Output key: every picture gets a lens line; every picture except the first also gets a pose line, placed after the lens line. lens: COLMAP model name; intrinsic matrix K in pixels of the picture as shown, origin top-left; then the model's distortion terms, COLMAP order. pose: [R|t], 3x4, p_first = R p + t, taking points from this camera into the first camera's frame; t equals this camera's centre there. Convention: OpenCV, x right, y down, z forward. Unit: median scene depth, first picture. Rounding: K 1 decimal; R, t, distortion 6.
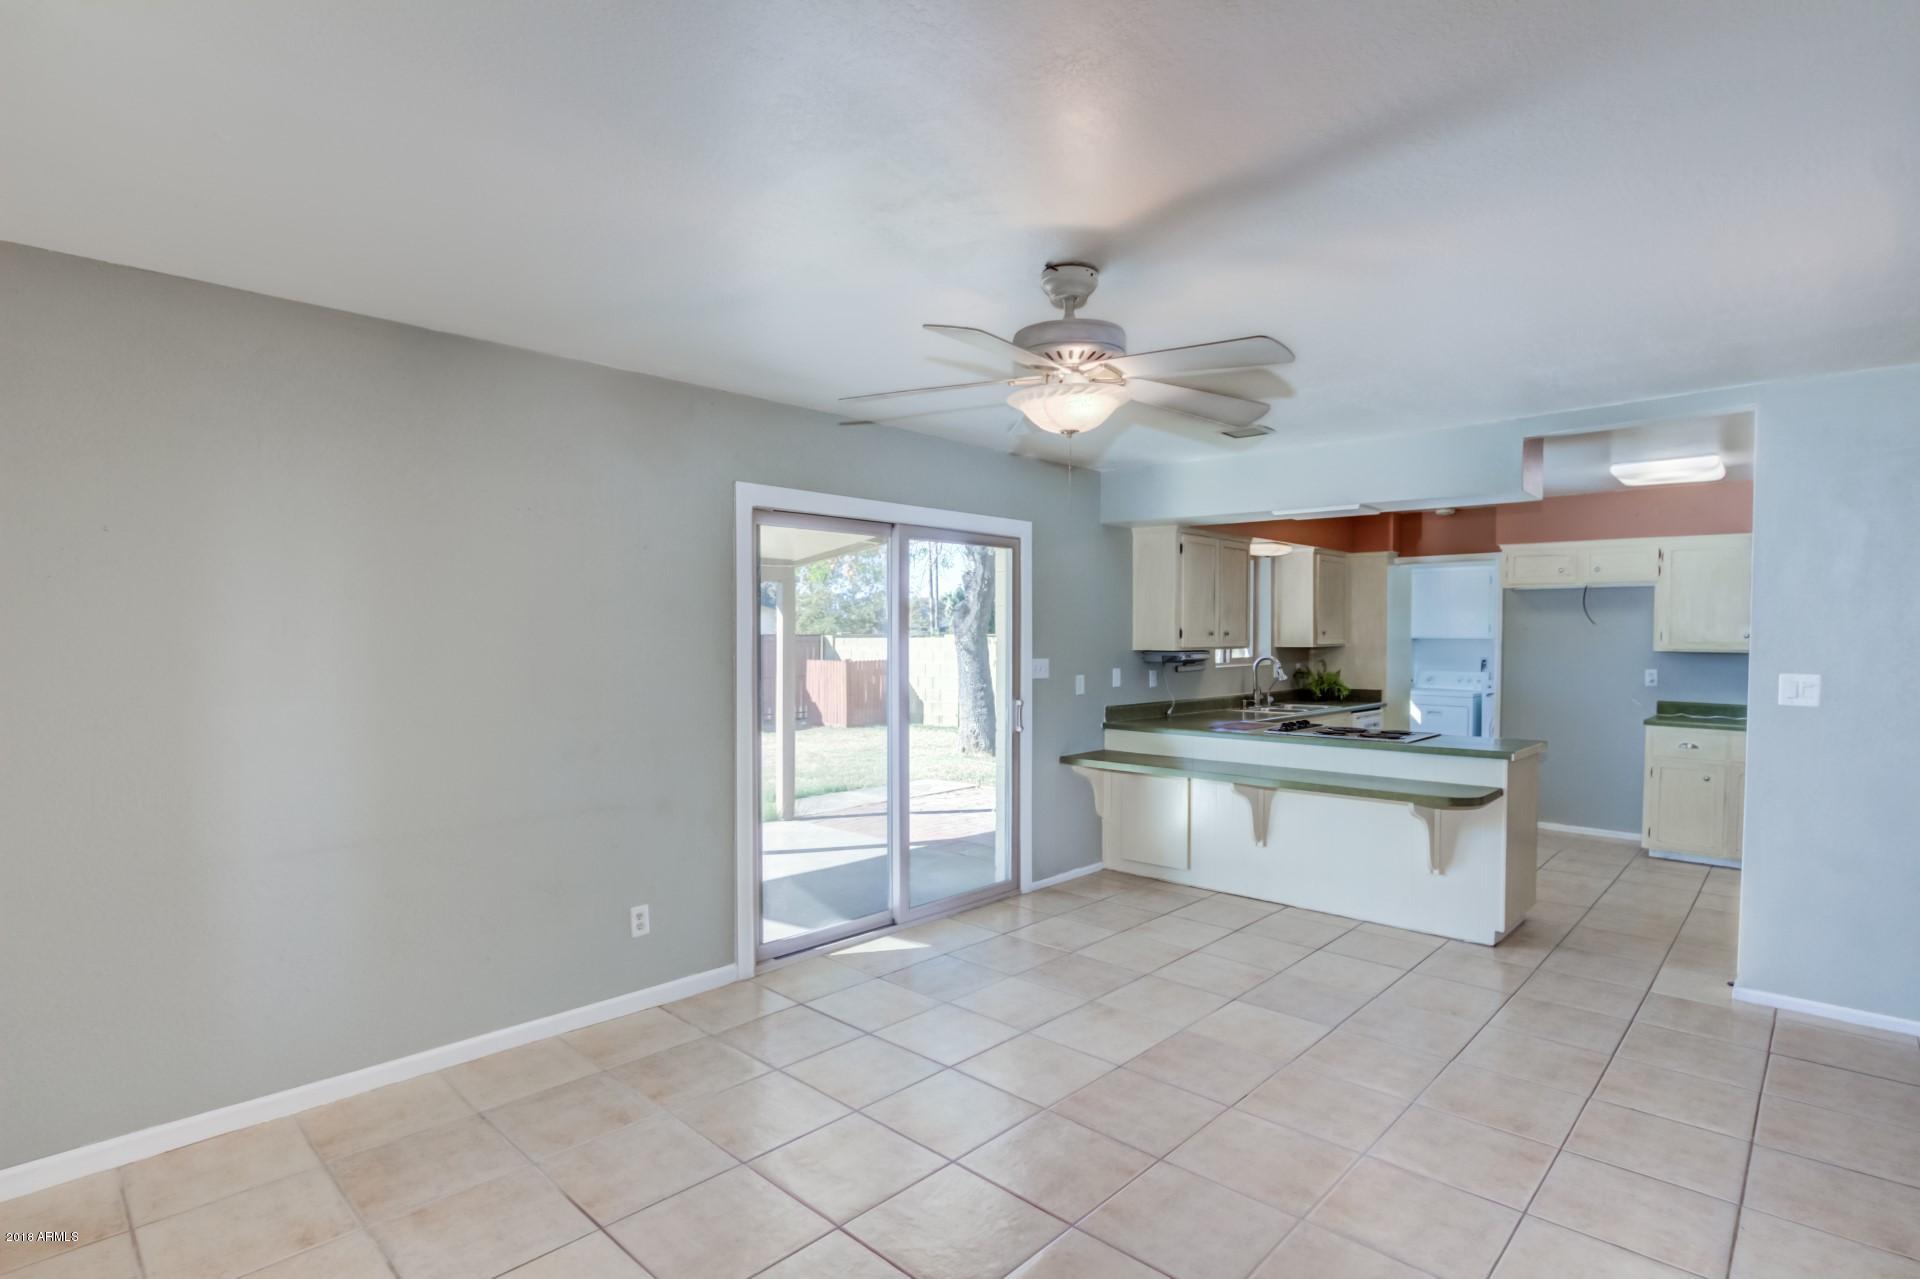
lens RADIAL K [[939.8, 0, 946.7], [0, 939.8, 638.3], [0, 0, 1]] dist [-0.015626, -0.000258]
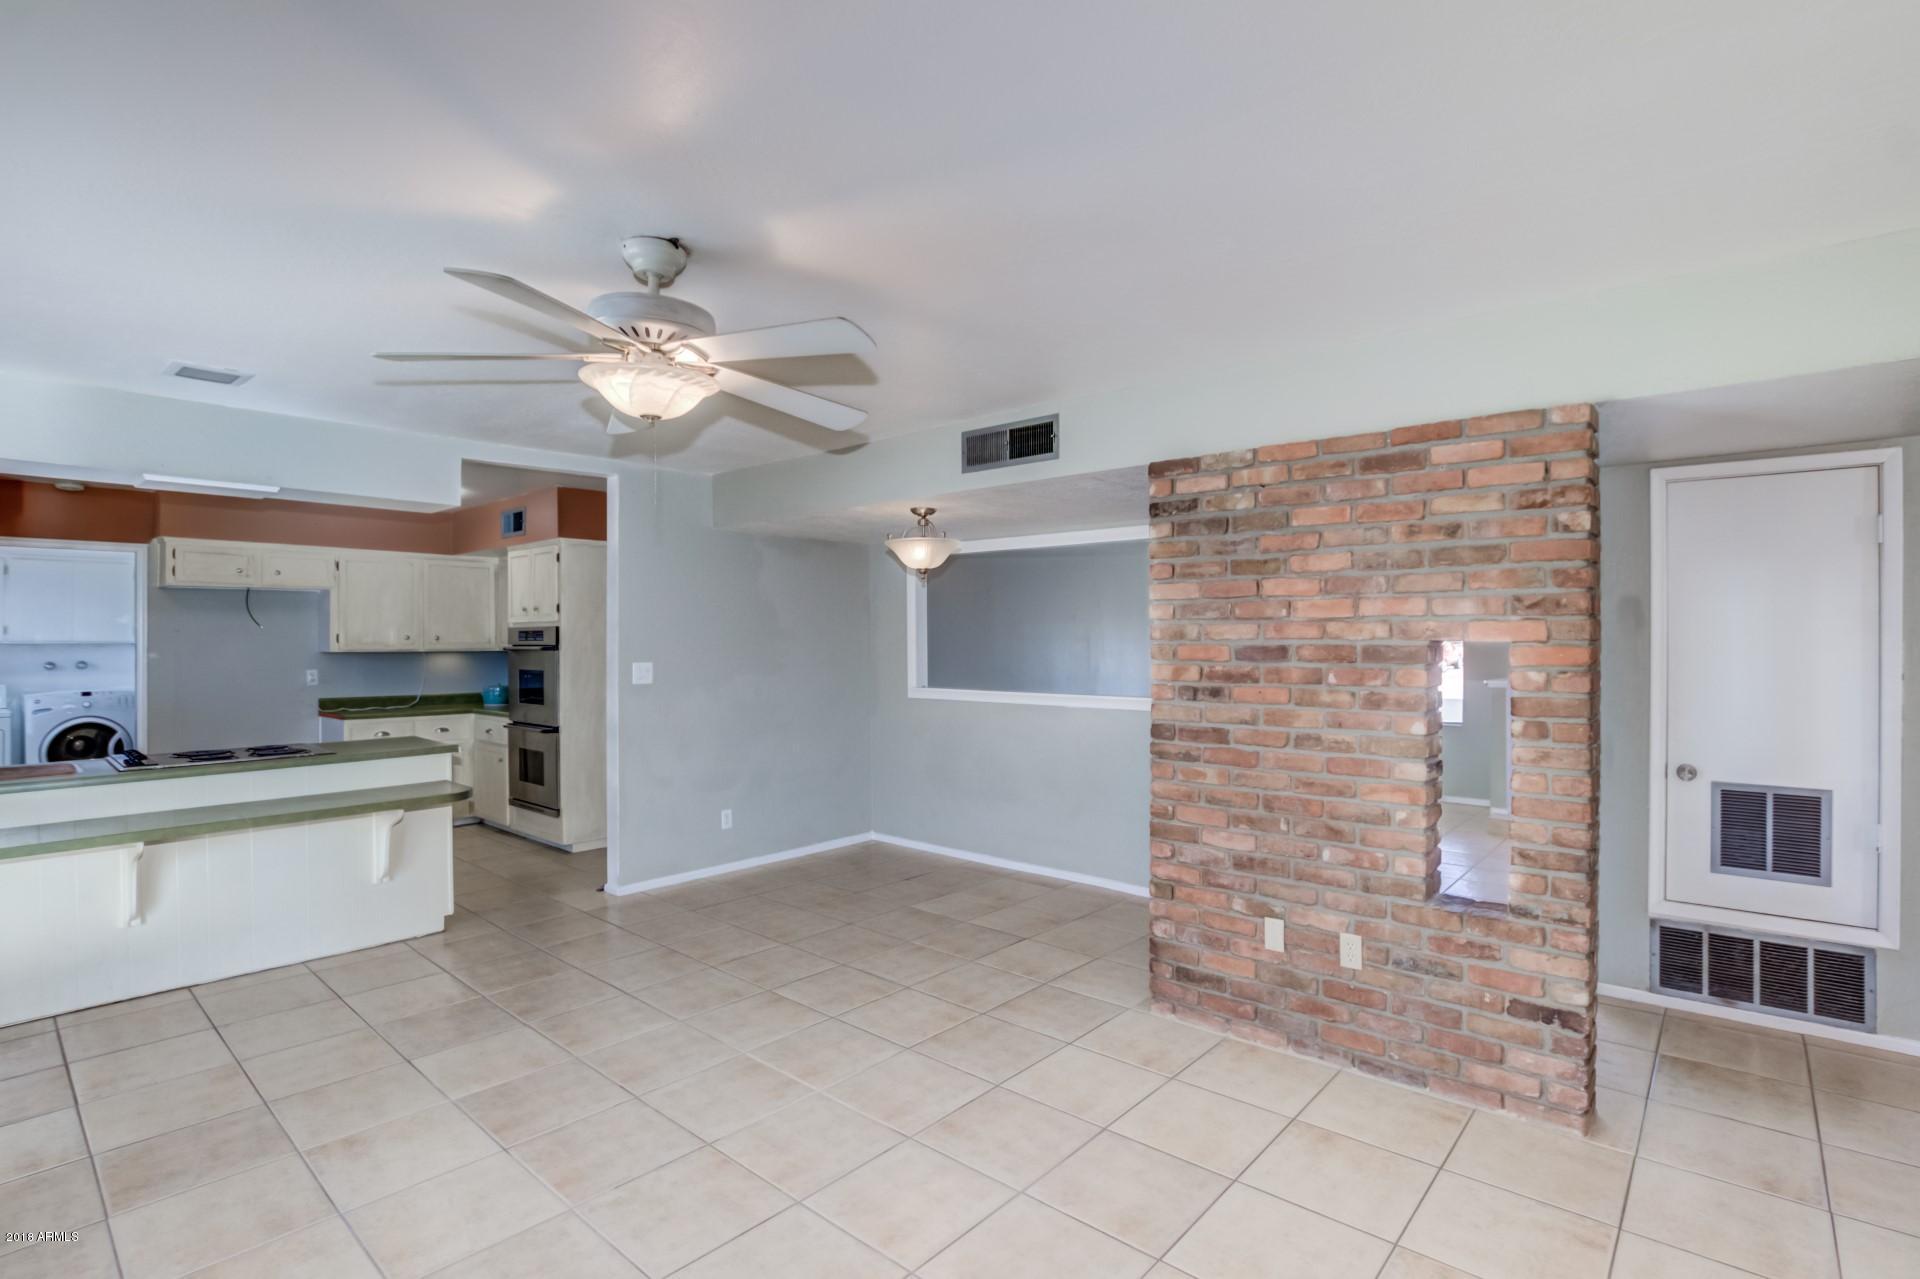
lens RADIAL K [[939.8, 0, 946.7], [0, 939.8, 638.3], [0, 0, 1]] dist [-0.015626, -0.000258]
pose [[-0.022807, -0.003625, 0.999733, -0.475064], [0.007675, 0.999963, 0.003800, -0.001617], [-0.999710, 0.007759, -0.022779, 0.441811]]
